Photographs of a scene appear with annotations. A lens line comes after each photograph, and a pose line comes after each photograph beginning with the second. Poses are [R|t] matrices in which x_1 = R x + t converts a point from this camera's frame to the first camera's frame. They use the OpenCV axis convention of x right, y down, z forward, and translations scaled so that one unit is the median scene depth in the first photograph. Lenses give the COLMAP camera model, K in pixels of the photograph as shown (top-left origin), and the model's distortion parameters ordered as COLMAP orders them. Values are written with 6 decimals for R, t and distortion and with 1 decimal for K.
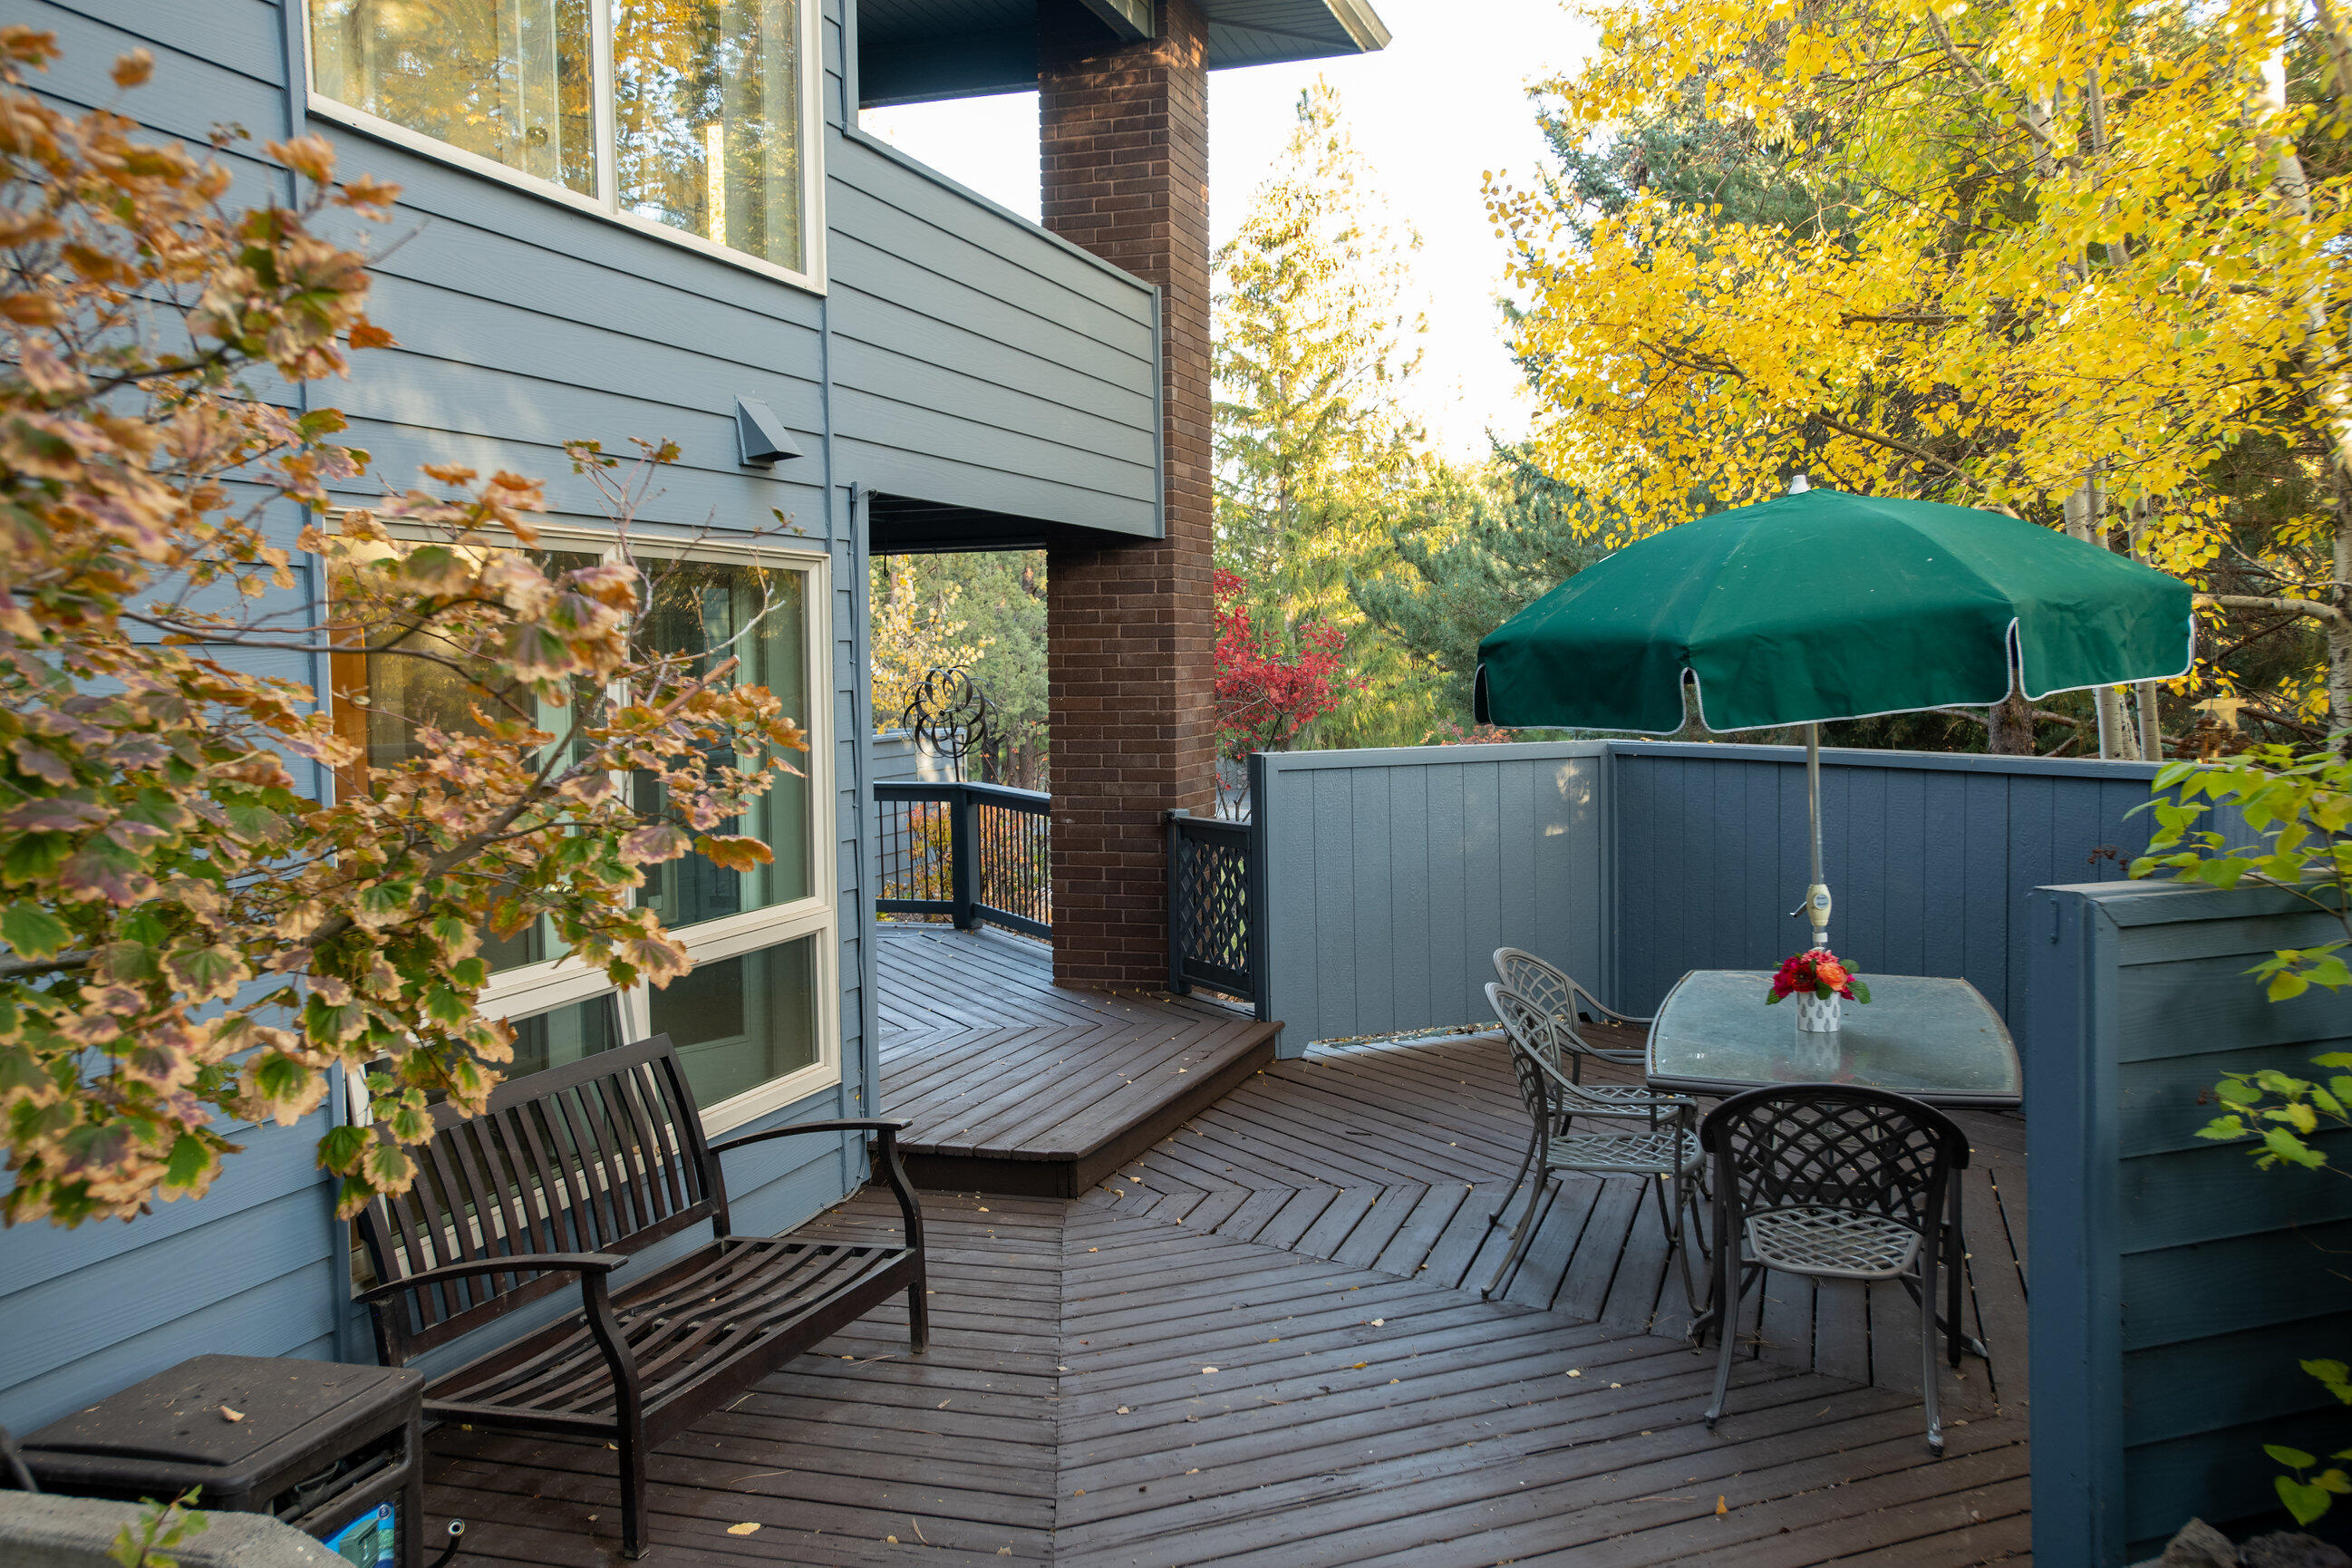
lens RADIAL K [[2035.2, 0, 1174.5], [0, 2035.2, 783.9], [0, 0, 1]] dist [0.013604, 0.004590]
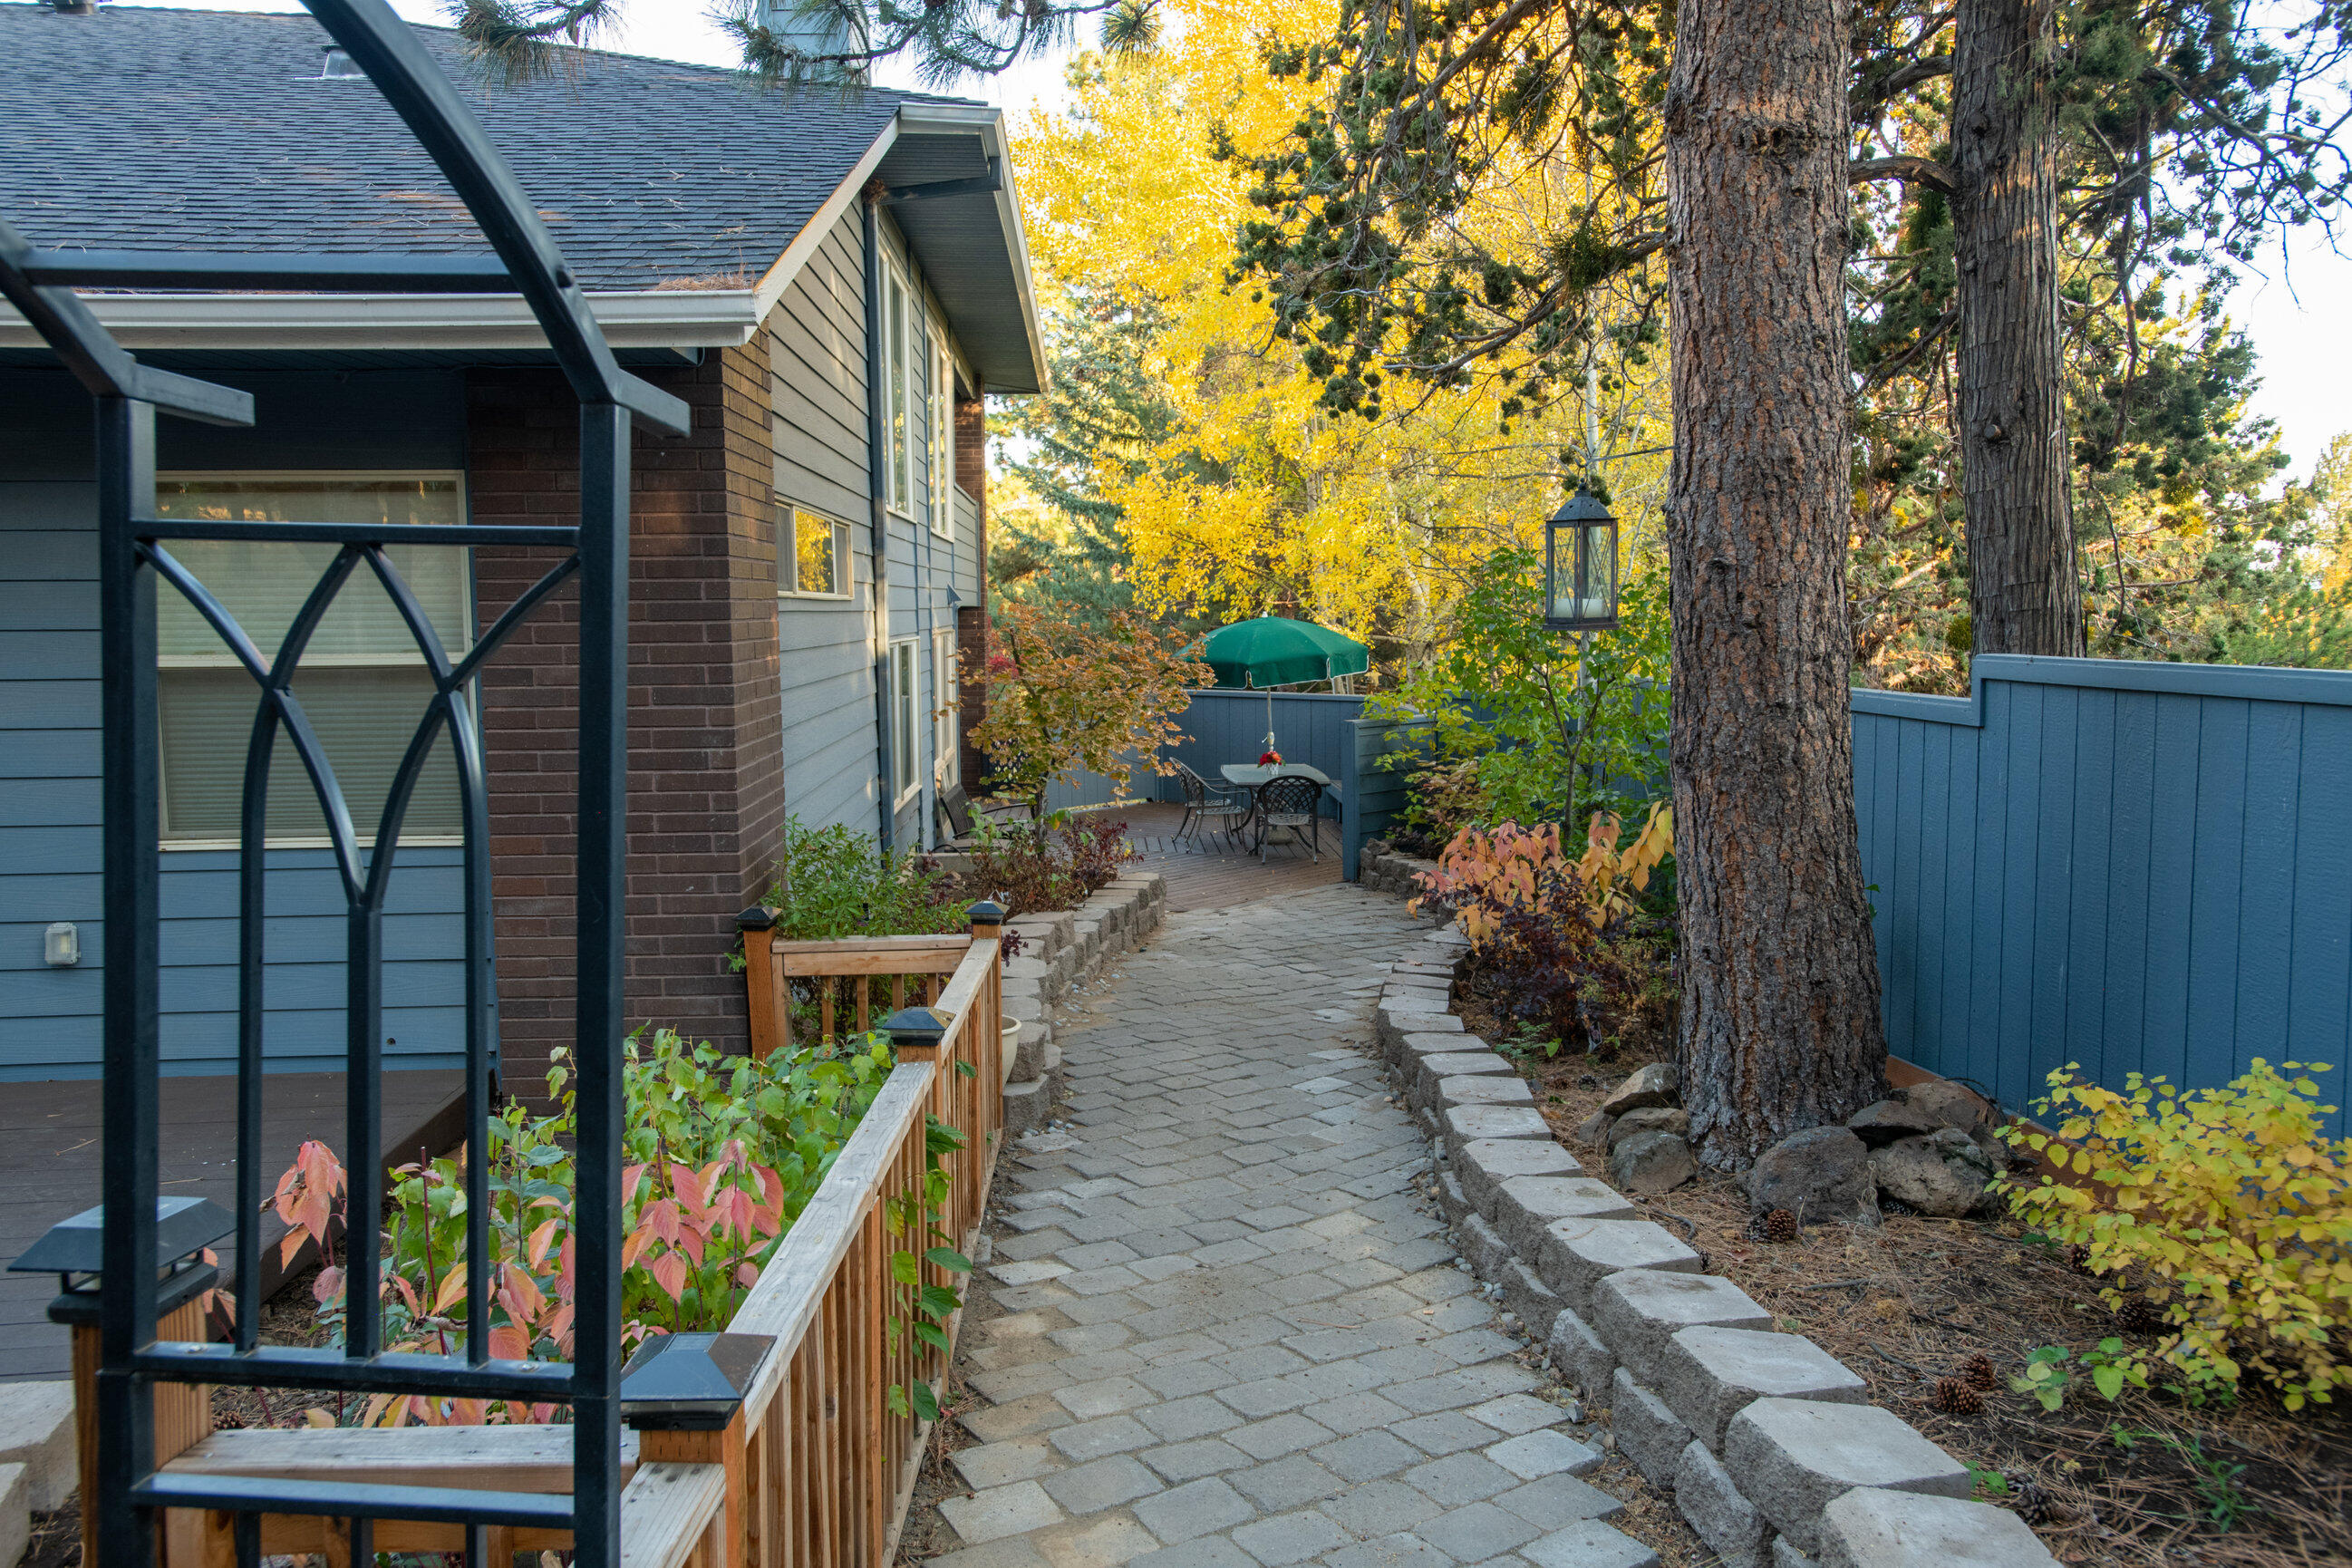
lens RADIAL K [[1716.1, 0, 1176.5], [0, 1716.1, 777.8], [0, 0, 1]] dist [-0.000188, -0.000001]
pose [[0.934750, -0.022883, 0.354567, -1.003276], [0.011079, 0.999316, 0.035284, 0.026362], [-0.355132, -0.029054, 0.934364, -1.921292]]
